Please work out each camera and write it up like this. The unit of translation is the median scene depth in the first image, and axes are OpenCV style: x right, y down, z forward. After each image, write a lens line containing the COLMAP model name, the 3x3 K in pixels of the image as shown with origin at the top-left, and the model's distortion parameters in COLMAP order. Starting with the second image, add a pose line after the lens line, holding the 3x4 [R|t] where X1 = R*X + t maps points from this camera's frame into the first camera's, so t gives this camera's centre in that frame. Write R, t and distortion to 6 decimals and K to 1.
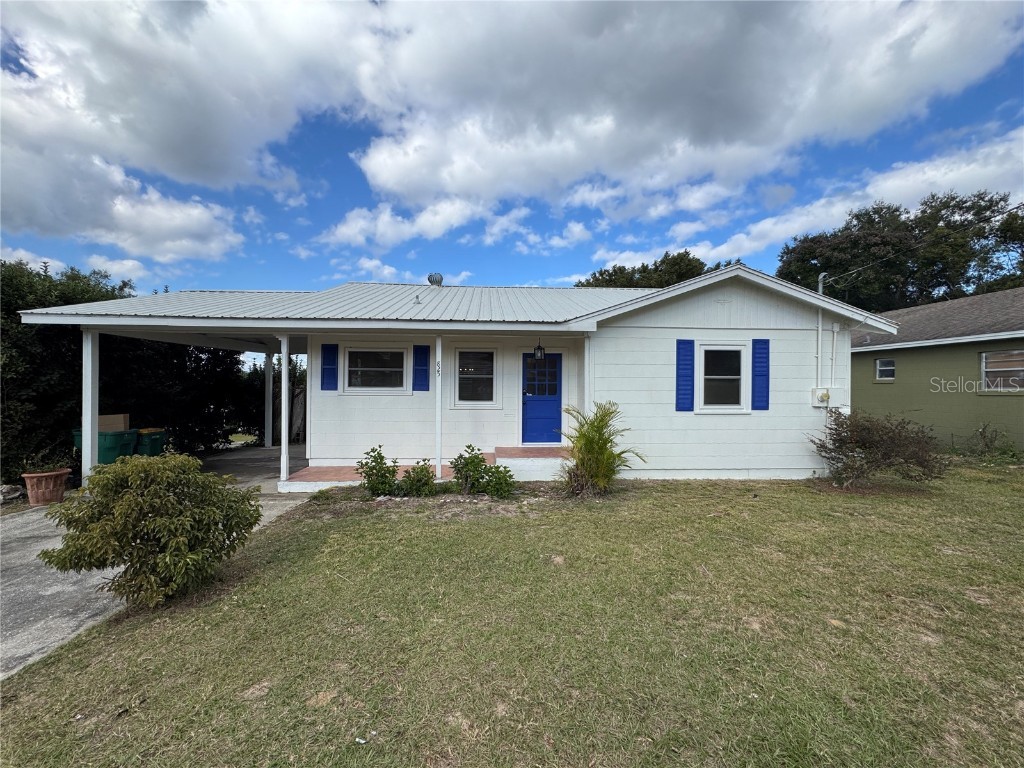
lens RADIAL K [[409.1, 0, 509.2], [0, 409.1, 386.7], [0, 0, 1]] dist [-0.001229, 0.001154]
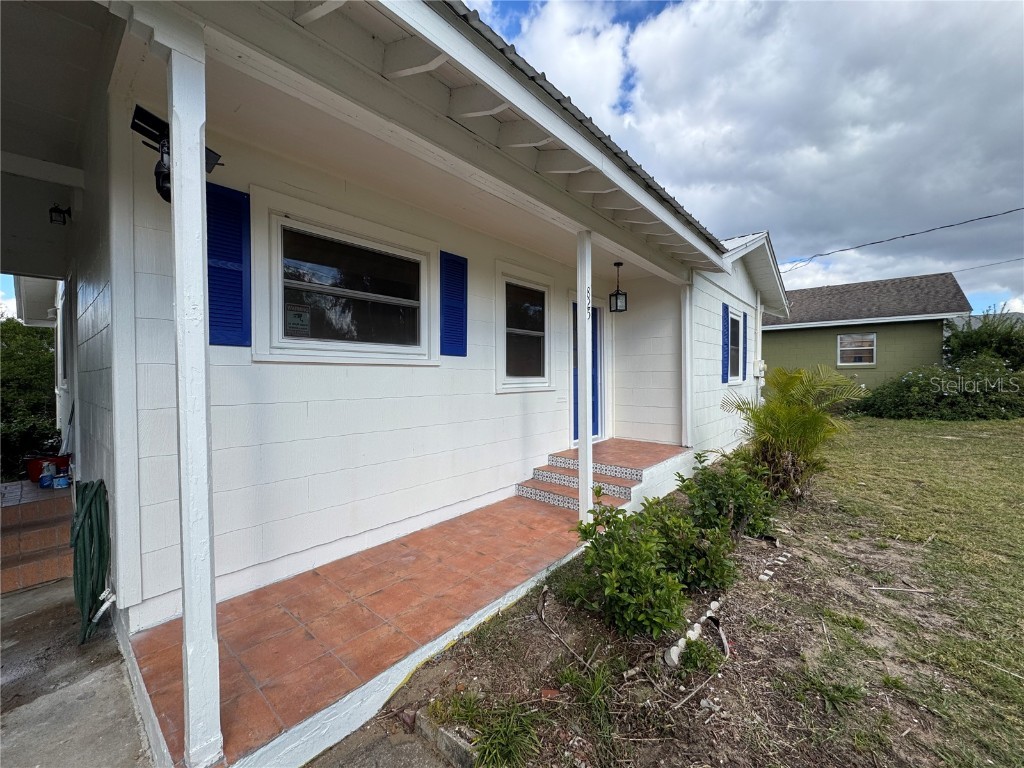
lens RADIAL K [[409.1, 0, 510.3], [0, 409.1, 383.0], [0, 0, 1]] dist [-0.001229, 0.001154]
pose [[0.702592, -0.022131, 0.711248, -0.496283], [0.020849, 0.999727, 0.010512, 0.037293], [-0.711287, 0.007443, 0.702862, 0.637919]]
